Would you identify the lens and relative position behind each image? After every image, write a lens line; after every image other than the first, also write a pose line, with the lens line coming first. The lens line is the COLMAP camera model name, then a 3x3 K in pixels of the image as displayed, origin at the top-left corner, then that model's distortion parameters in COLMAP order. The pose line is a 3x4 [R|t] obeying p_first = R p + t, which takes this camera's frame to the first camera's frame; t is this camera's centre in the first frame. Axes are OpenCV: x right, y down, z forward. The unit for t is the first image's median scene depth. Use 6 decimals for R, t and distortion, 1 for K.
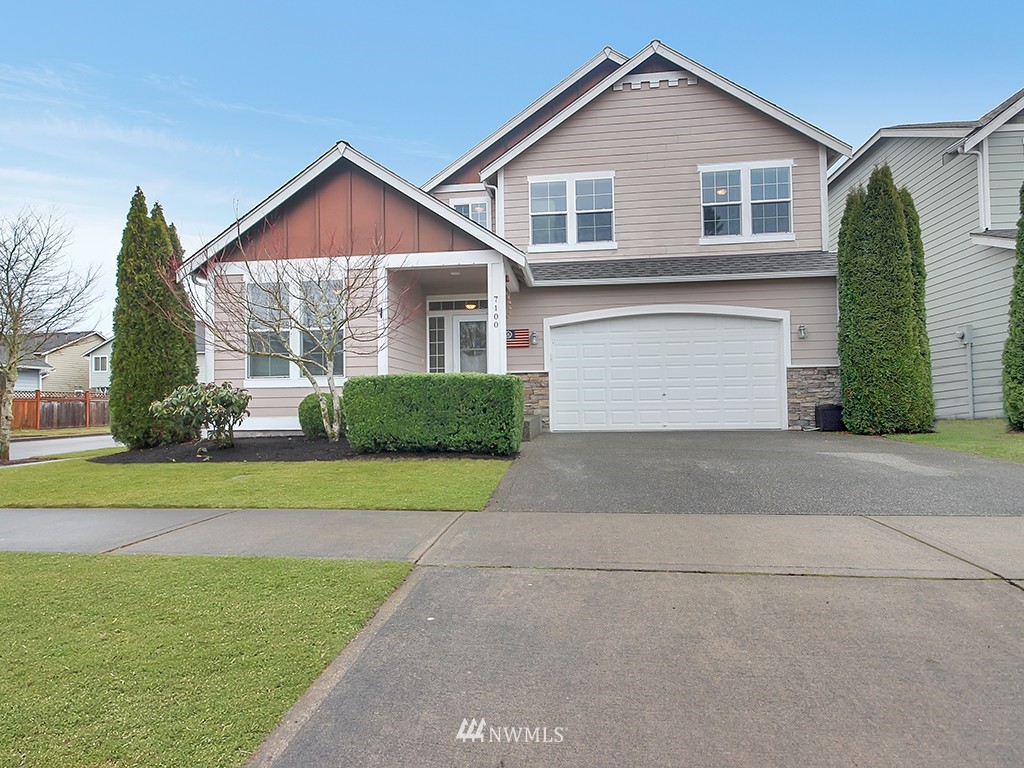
lens RADIAL K [[578.3, 0, 512.6], [0, 578.3, 387.5], [0, 0, 1]] dist [0.019134, 0.001135]
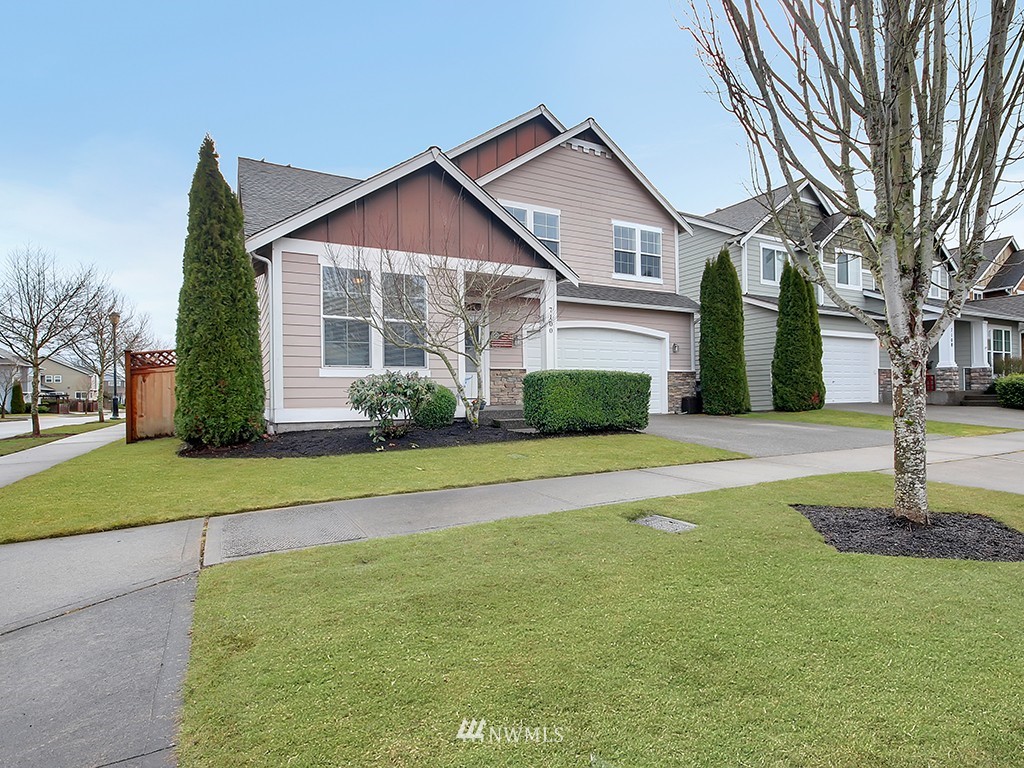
lens RADIAL K [[578.3, 0, 509.6], [0, 578.3, 387.1], [0, 0, 1]] dist [0.019134, 0.001135]
pose [[0.803944, 0.012476, 0.594574, -0.719542], [-0.015603, 0.999878, 0.000117, 0.011570], [-0.594500, -0.009371, 0.804041, 0.060253]]
